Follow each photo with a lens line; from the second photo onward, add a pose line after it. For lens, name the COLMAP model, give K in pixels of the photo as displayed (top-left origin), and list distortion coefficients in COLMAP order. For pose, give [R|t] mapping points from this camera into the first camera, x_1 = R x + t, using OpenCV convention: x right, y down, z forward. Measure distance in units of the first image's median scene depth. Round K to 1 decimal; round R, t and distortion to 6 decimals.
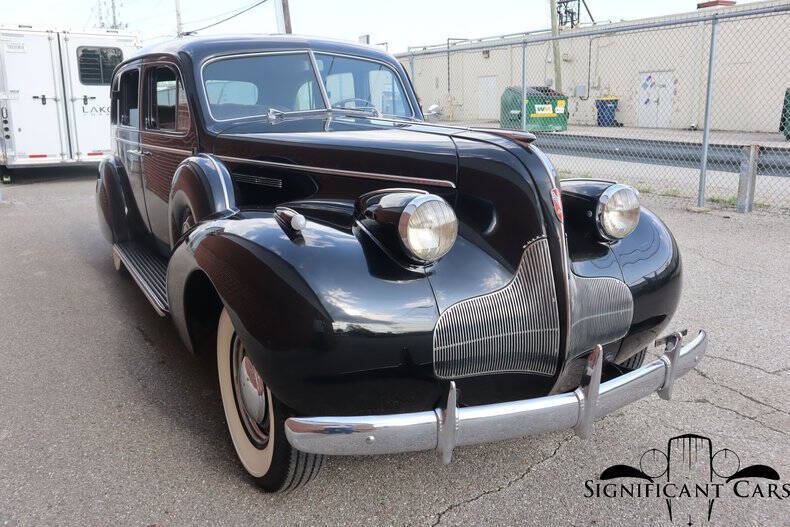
lens RADIAL K [[671.9, 0, 395.7], [0, 671.9, 264.1], [0, 0, 1]] dist [-0.068409, 0.085254]
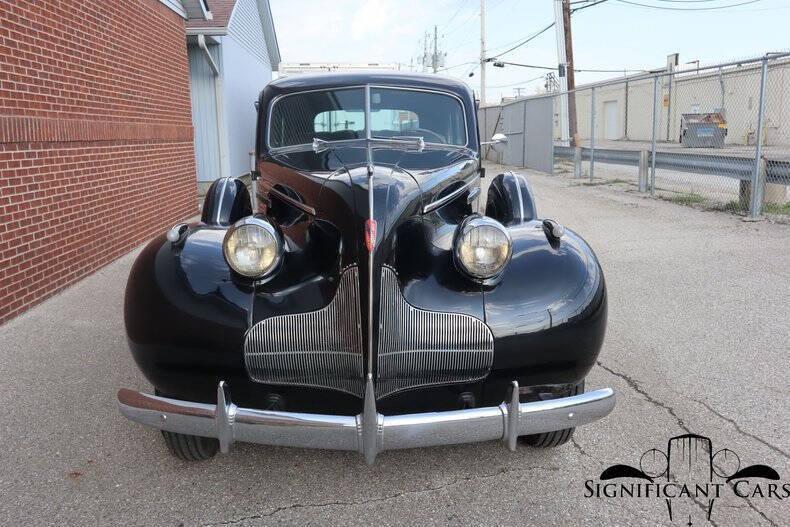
lens RADIAL K [[671.9, 0, 398.0], [0, 671.9, 263.6], [0, 0, 1]] dist [-0.068409, 0.085254]
pose [[0.896021, 0.083629, -0.436064, 0.134042], [-0.097411, 0.995201, -0.009297, -0.007126], [0.433194, 0.050808, 0.899867, 0.013509]]
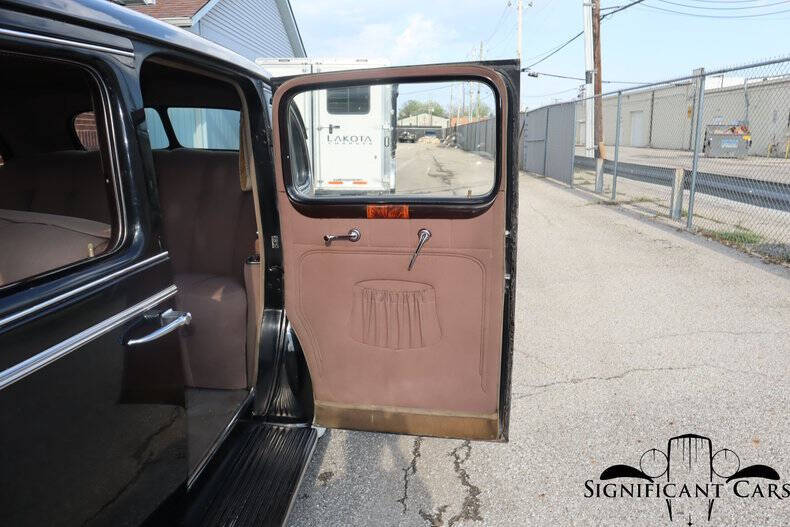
lens RADIAL K [[544.1, 0, 395.7], [0, 544.1, 260.5], [0, 0, 1]] dist [-0.088048, 0.032756]
pose [[0.842472, 0.136128, -0.521258, 0.071431], [-0.135278, 0.990004, 0.039902, -0.095343], [0.521479, 0.036899, 0.852466, 0.357083]]
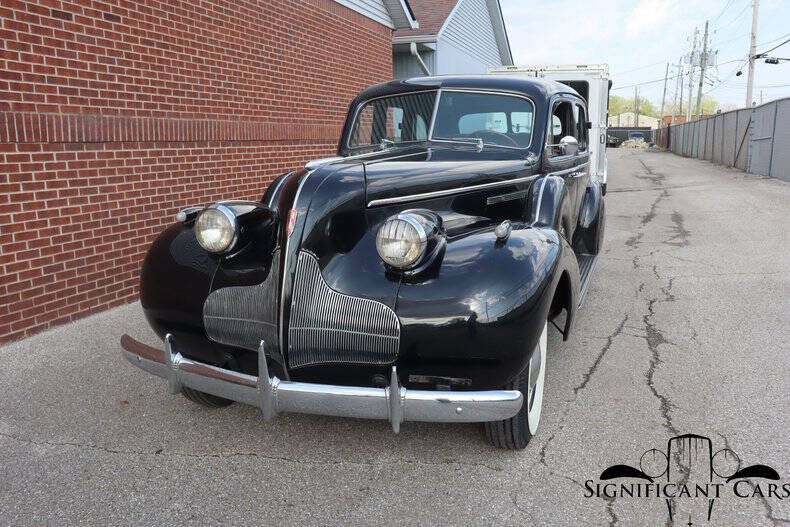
lens RADIAL K [[671.9, 0, 397.5], [0, 671.9, 263.3], [0, 0, 1]] dist [-0.068409, 0.085254]
pose [[0.665129, 0.141626, -0.733175, 0.226589], [-0.169356, 0.984875, 0.036608, -0.016944], [0.727271, 0.099819, 0.679054, 0.059677]]
